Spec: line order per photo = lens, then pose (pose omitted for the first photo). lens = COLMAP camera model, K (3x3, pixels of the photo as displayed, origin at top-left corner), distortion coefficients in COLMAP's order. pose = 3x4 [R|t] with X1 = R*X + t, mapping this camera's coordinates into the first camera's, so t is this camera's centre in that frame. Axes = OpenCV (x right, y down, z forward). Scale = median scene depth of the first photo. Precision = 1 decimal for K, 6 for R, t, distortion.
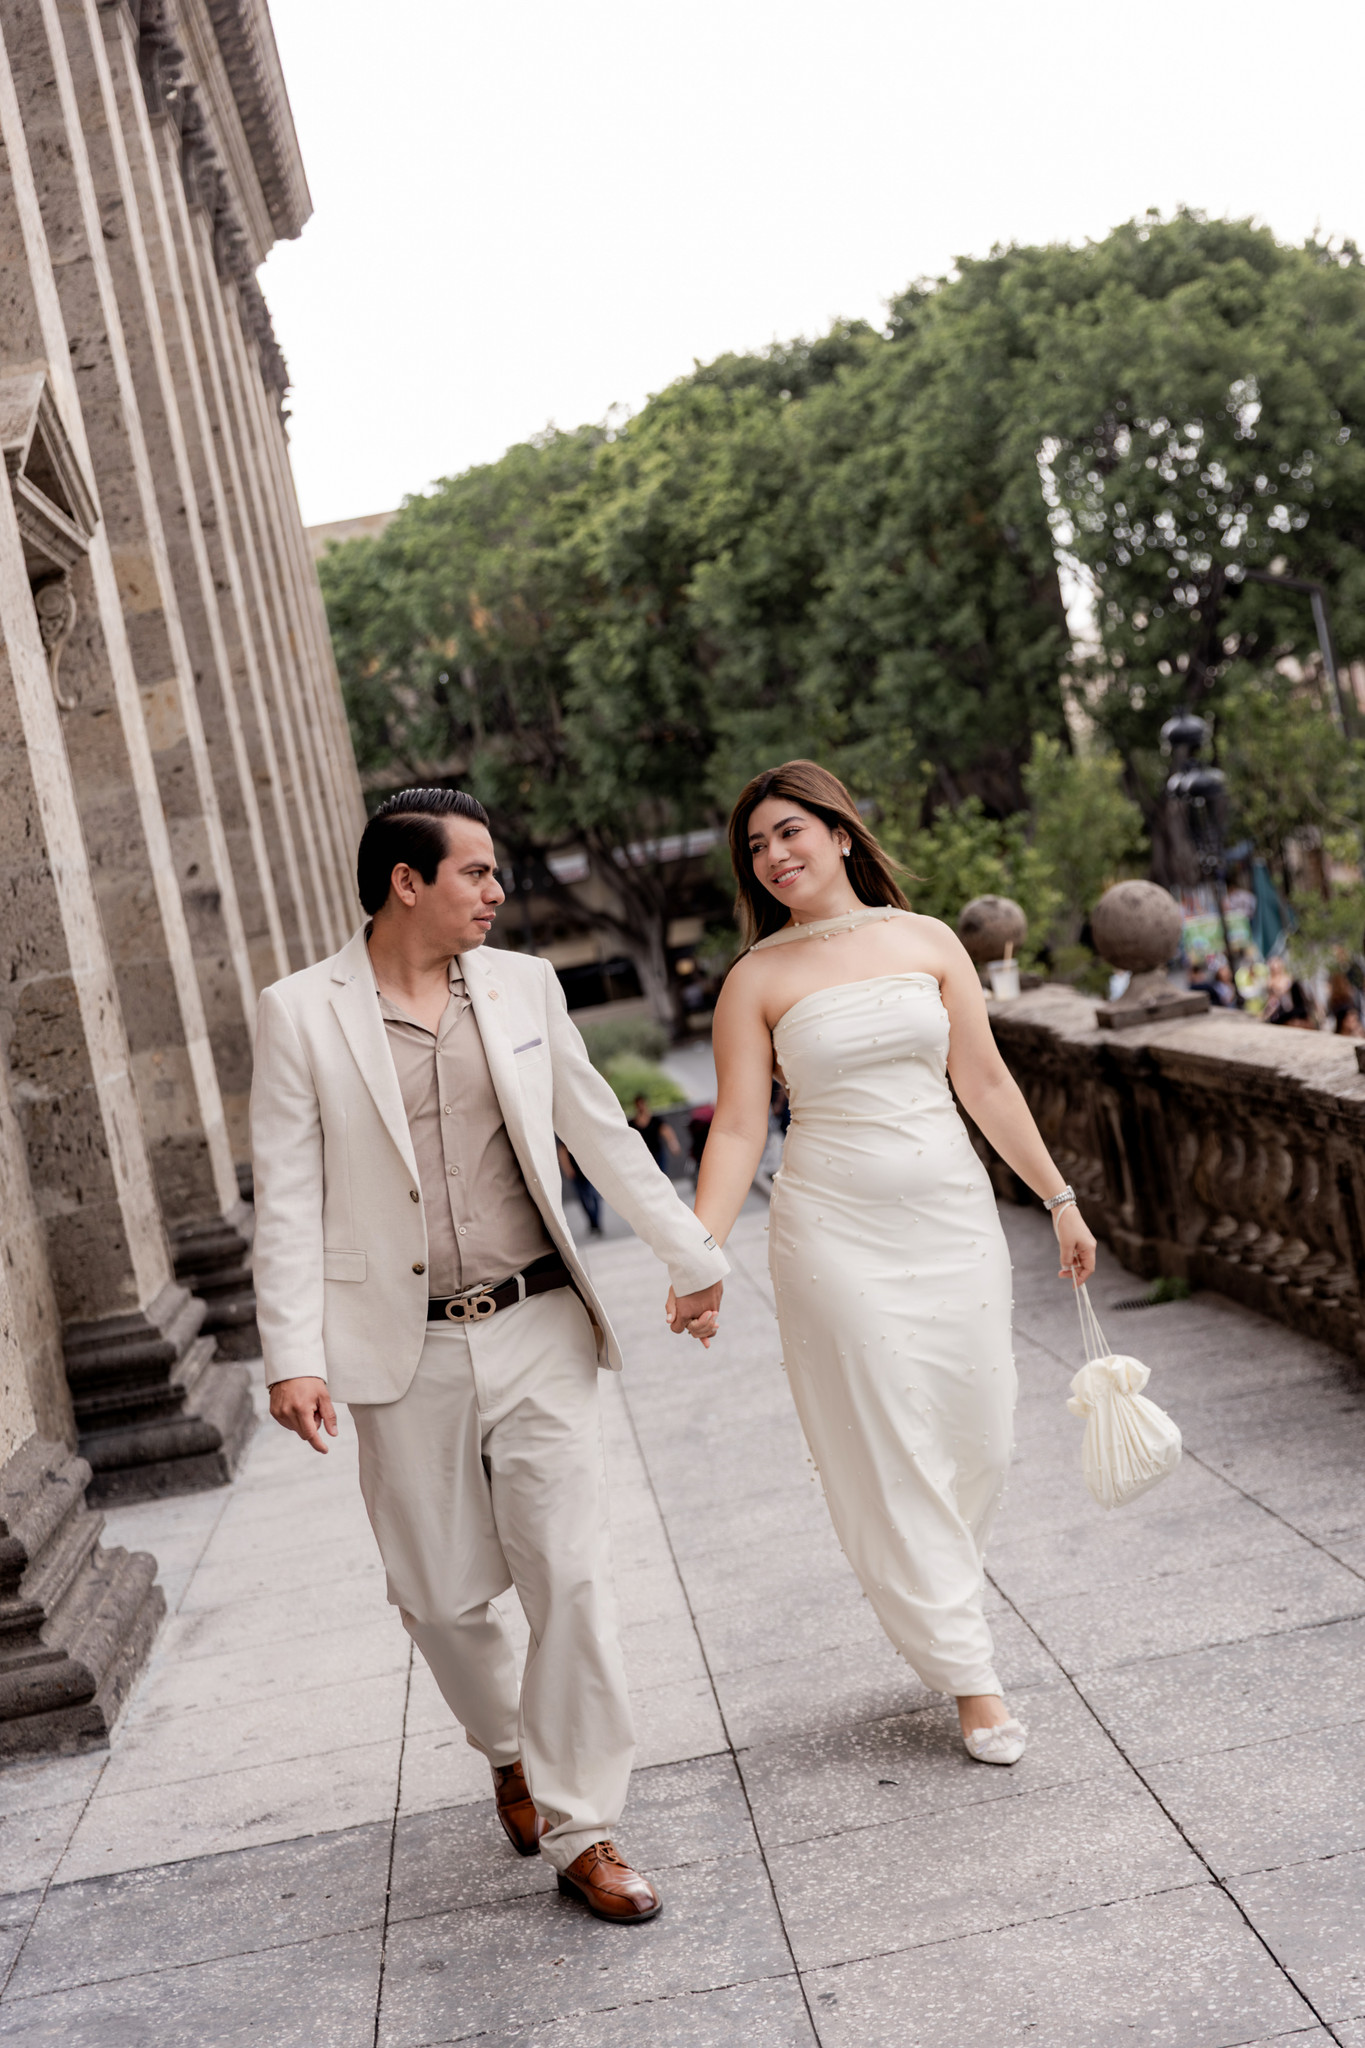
lens RADIAL K [[3671.0, 0, 682.5], [0, 3671.0, 1024.0], [0, 0, 1]] dist [-0.058669, 0.029382]
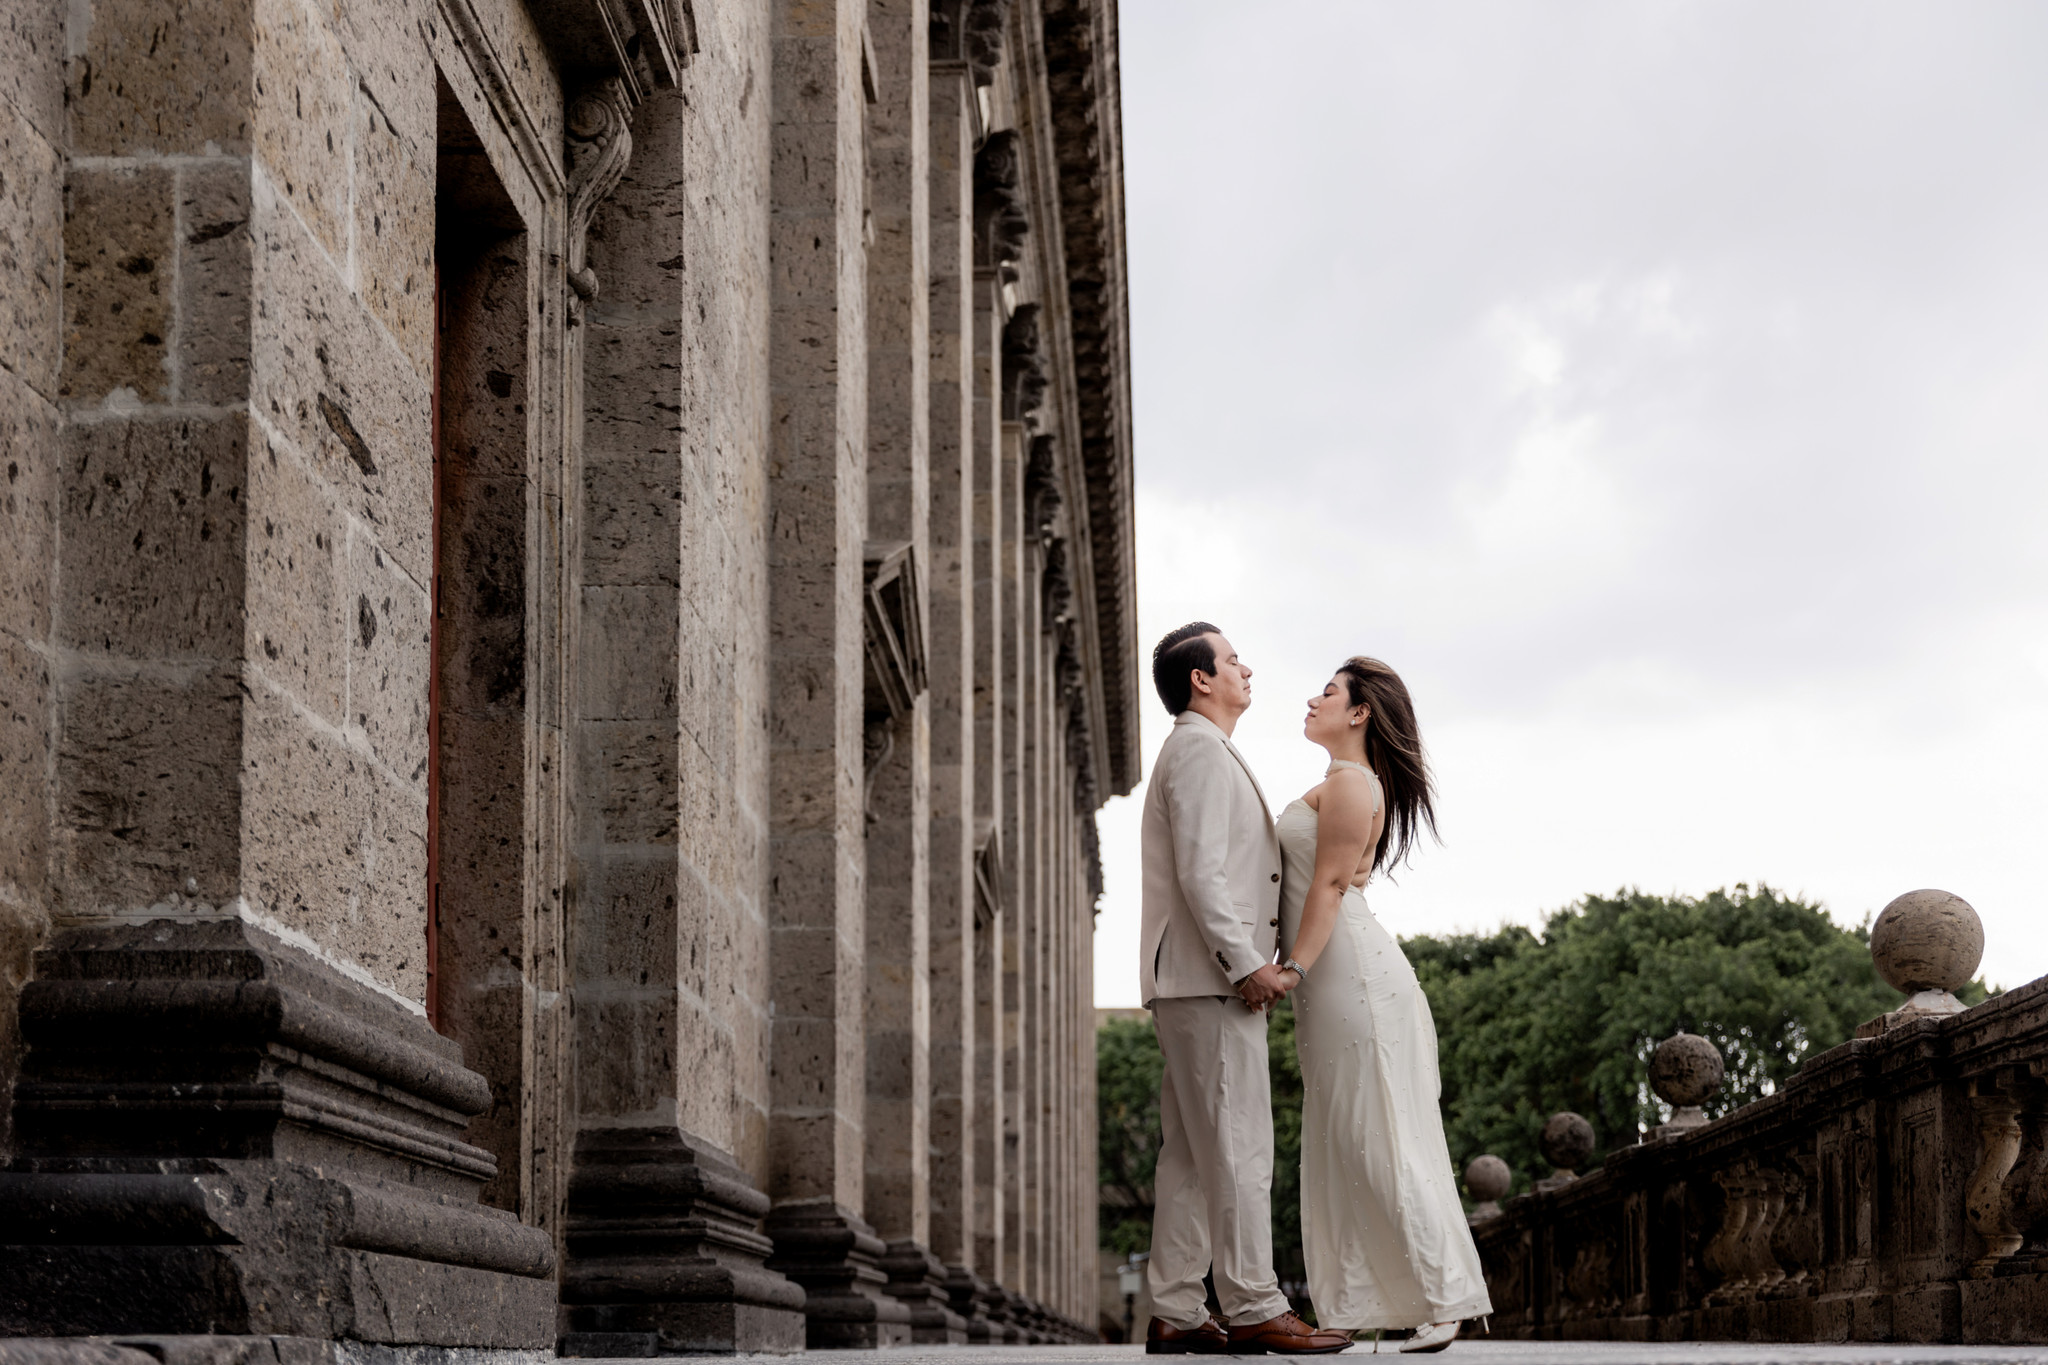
lens RADIAL K [[3697.6, 0, 1024.0], [0, 3697.6, 682.5], [0, 0, 1]] dist [-0.037308, 0.171322]
pose [[0.977305, 0.165698, -0.131983, 0.071171], [-0.193852, 0.950768, -0.241787, 0.181922], [0.085422, 0.261885, 0.961311, -0.739347]]
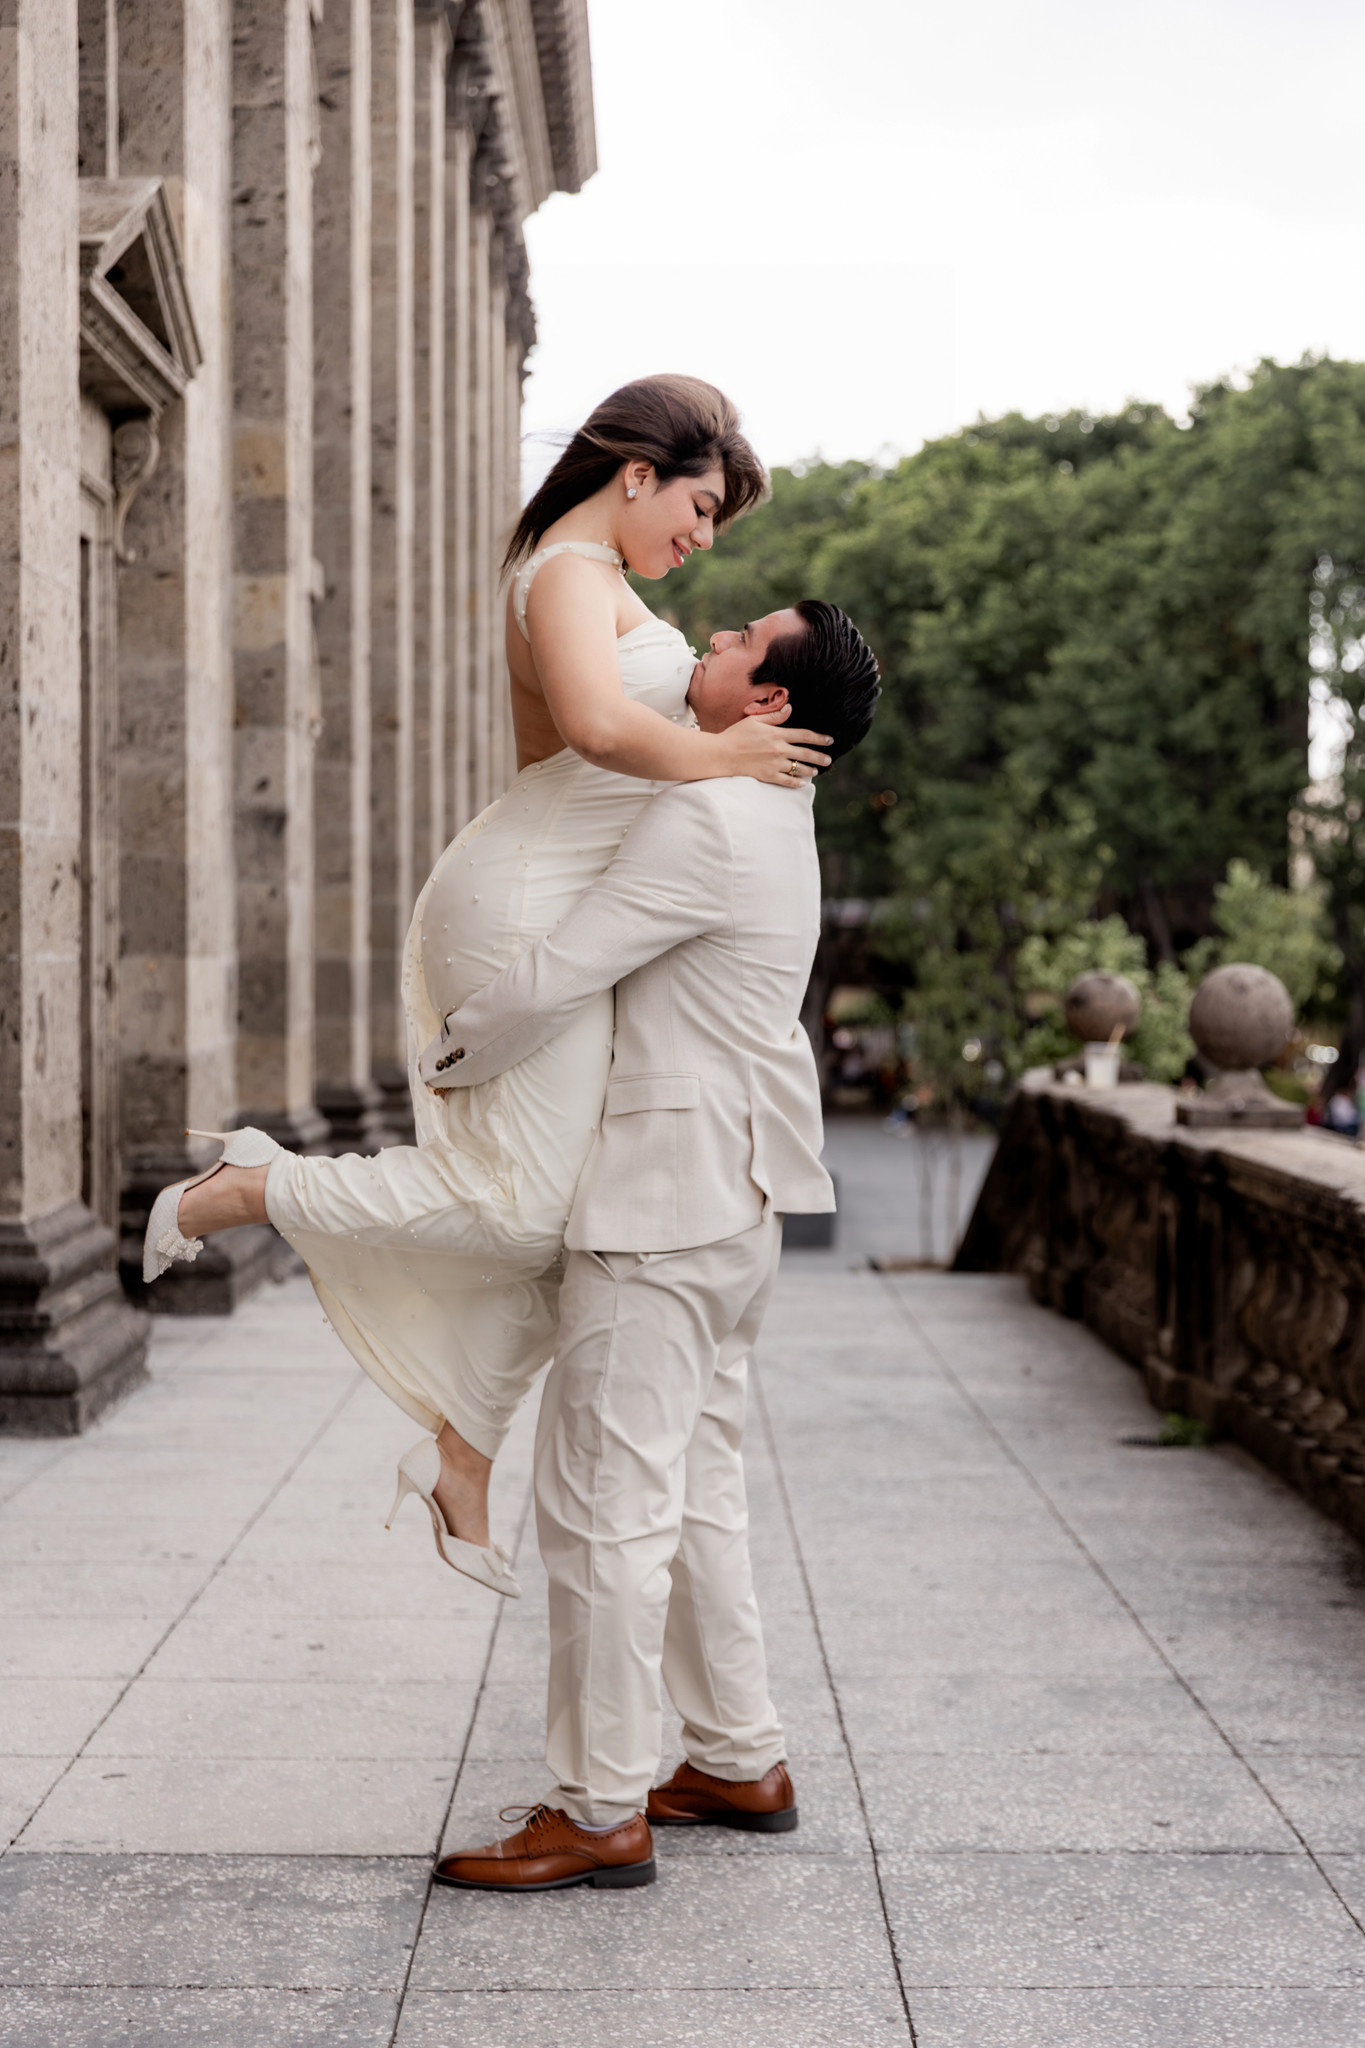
lens RADIAL K [[3697.6, 0, 723.6], [0, 3697.6, 1027.3], [0, 0, 1]] dist [-0.037308, 0.171322]
pose [[0.979703, 0.194367, -0.049032, 0.035359], [-0.195459, 0.980537, -0.018513, 0.011643], [0.044479, 0.027721, 0.998626, 0.091425]]
